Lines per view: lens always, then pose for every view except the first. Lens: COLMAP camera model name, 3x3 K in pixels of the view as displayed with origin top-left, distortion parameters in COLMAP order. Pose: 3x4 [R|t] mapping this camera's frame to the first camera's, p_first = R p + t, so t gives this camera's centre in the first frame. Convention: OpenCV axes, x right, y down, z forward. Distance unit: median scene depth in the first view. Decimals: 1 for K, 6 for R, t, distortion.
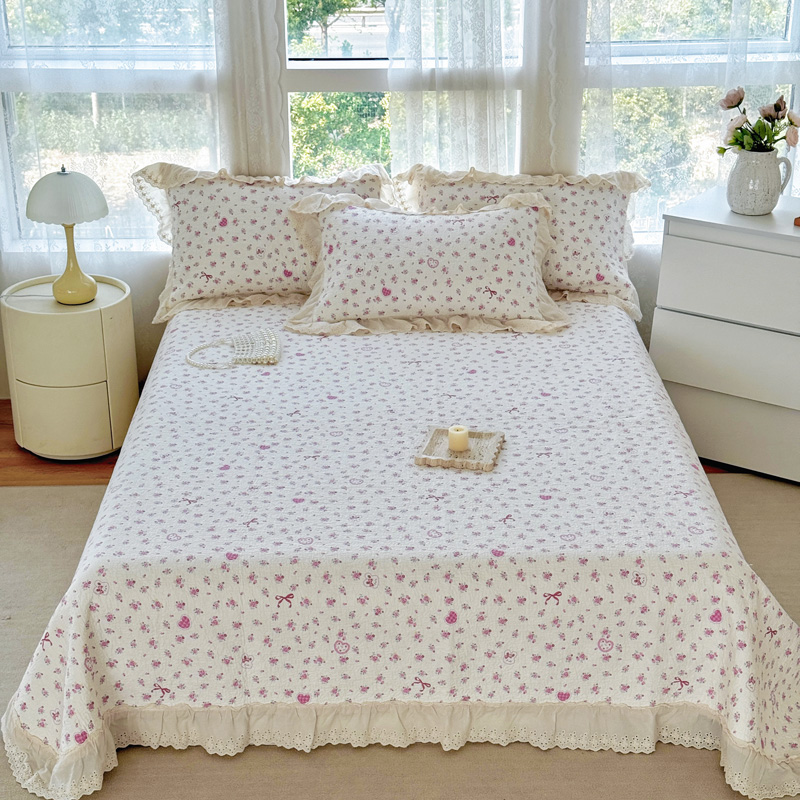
lens RADIAL K [[1478.6, 0, 398.6], [0, 1478.6, 386.1], [0, 0, 1]] dist [0.102981, 0.000000]
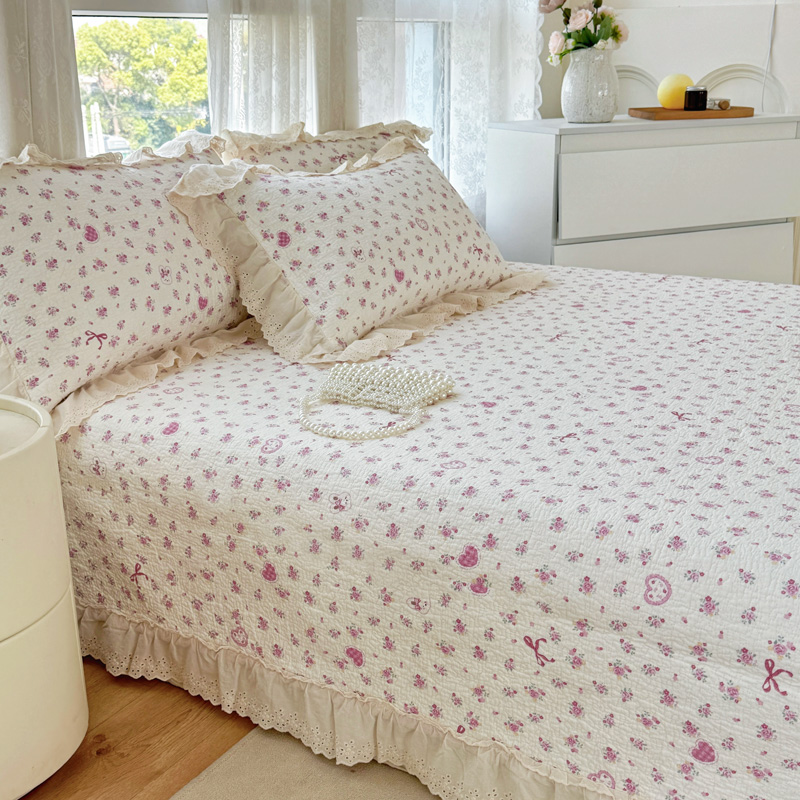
lens RADIAL K [[1057.7, 0, 398.9], [0, 1057.7, 401.7], [0, 0, 1]] dist [0.082063, 0.000000]
pose [[0.551116, -0.267933, 0.790243, -0.377870], [0.338130, 0.937515, 0.082054, -0.047593], [-0.762850, 0.221984, 0.607276, 0.695333]]
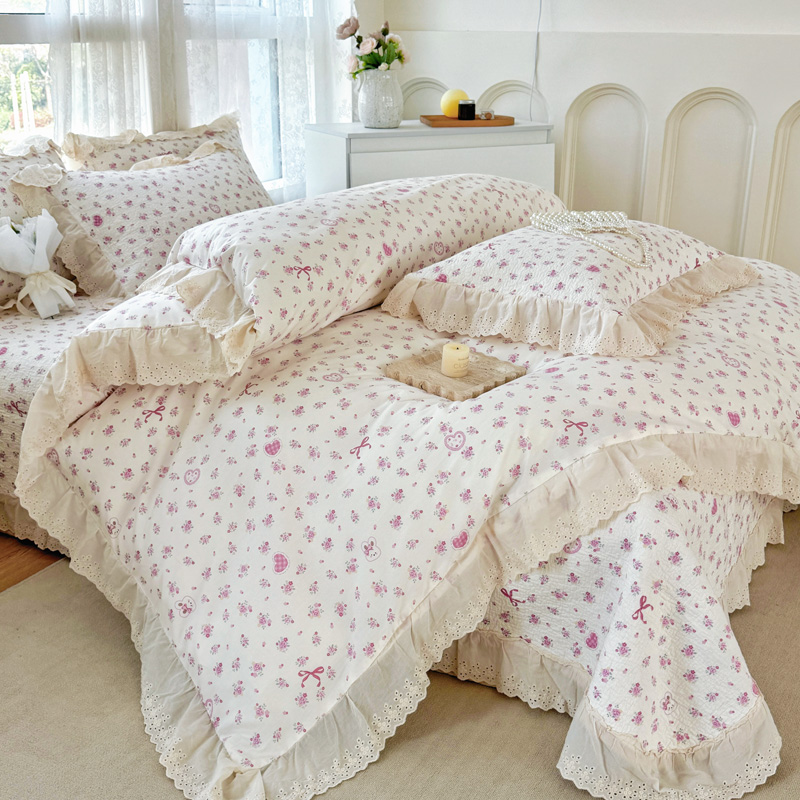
lens RADIAL K [[1057.7, 0, 391.3], [0, 1057.7, 402.6], [0, 0, 1]] dist [0.082063, 0.000000]
pose [[0.514193, -0.284178, 0.809227, -0.464094], [0.328675, 0.936773, 0.120124, -0.013660], [-0.792198, 0.204205, 0.575084, 0.538346]]
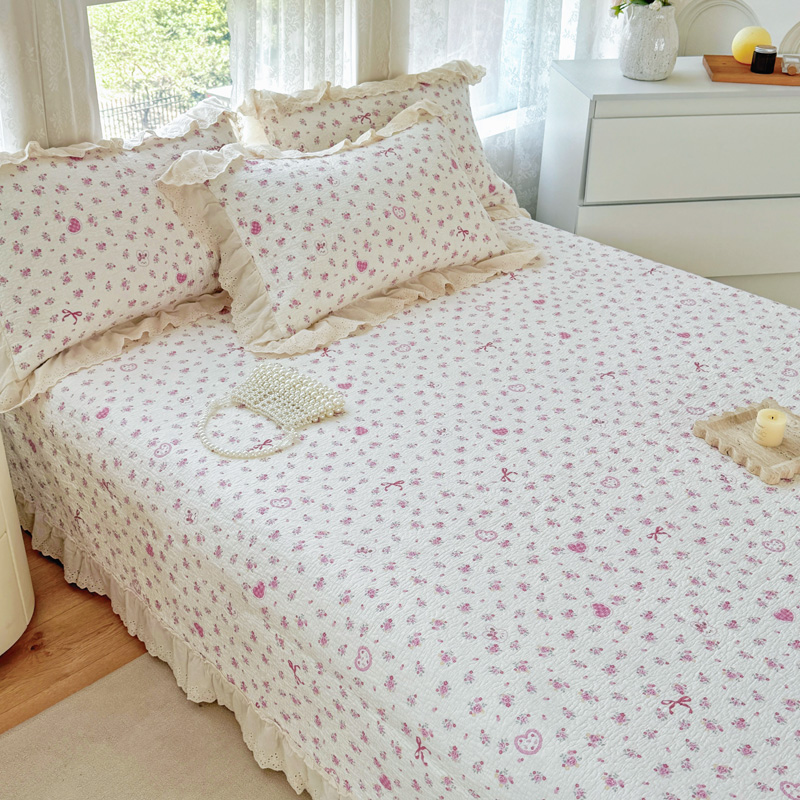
lens RADIAL K [[1057.7, 0, 401.1], [0, 1057.7, 400.7], [0, 0, 1]] dist [0.082063, 0.000000]
pose [[0.738318, -0.328096, 0.589270, -0.309049], [0.244201, 0.944464, 0.219894, -0.106047], [-0.628690, -0.018451, 0.777437, 0.555899]]
